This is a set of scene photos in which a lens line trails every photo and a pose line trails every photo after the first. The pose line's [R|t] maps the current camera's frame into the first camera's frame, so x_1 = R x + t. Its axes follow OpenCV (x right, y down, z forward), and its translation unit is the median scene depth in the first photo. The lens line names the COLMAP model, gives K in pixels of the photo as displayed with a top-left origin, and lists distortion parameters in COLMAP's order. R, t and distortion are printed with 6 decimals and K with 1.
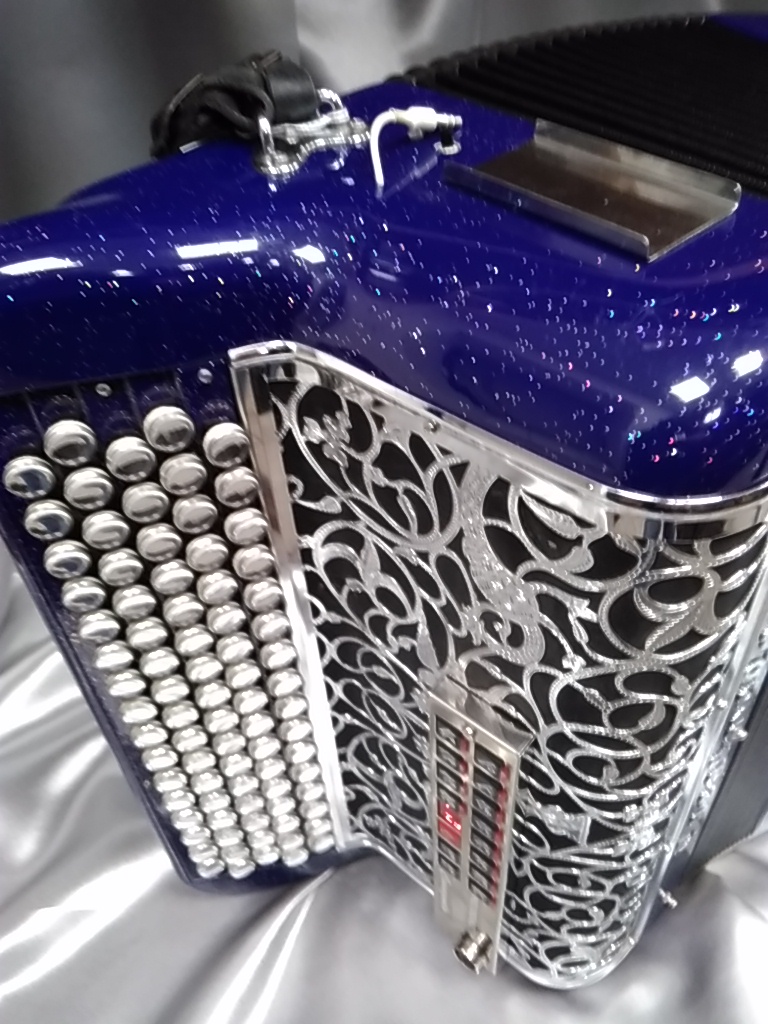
lens RADIAL K [[836.1, 0, 380.7], [0, 836.1, 510.2], [0, 0, 1]] dist [0.132819, -0.221657]
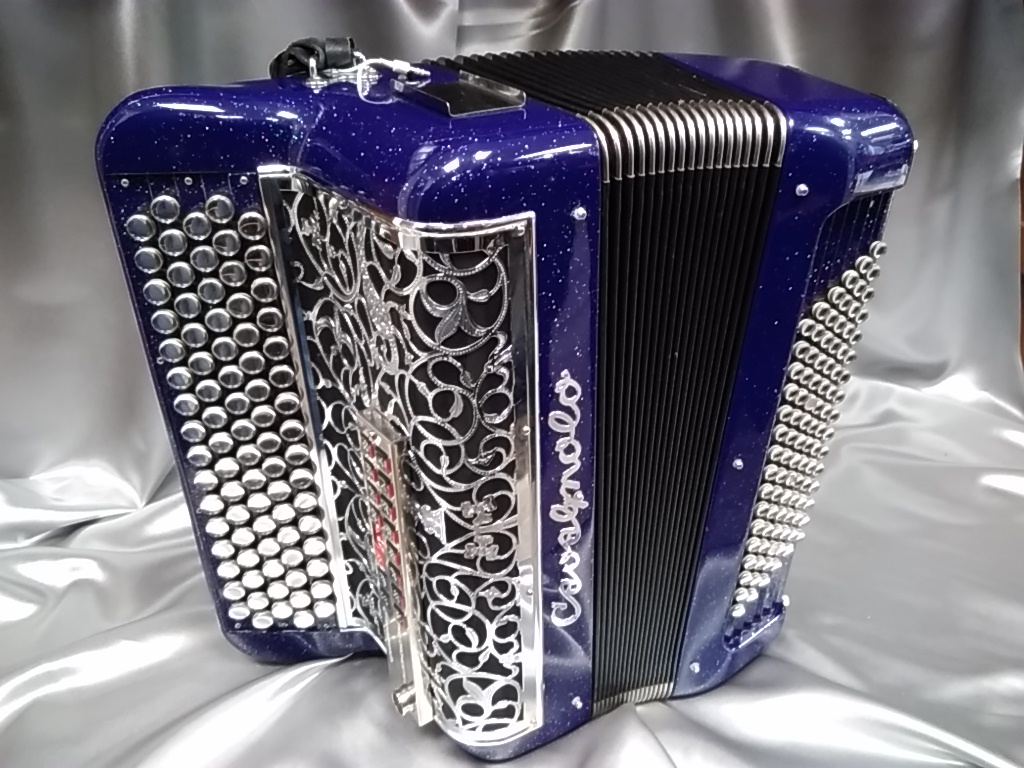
lens RADIAL K [[836.1, 0, 510.3], [0, 836.1, 380.3], [0, 0, 1]] dist [0.132819, -0.221657]
pose [[0.974124, 0.132813, -0.182873, 0.629629], [-0.173898, 0.957264, -0.231097, 0.488866], [0.144366, 0.256918, 0.955590, -0.441838]]
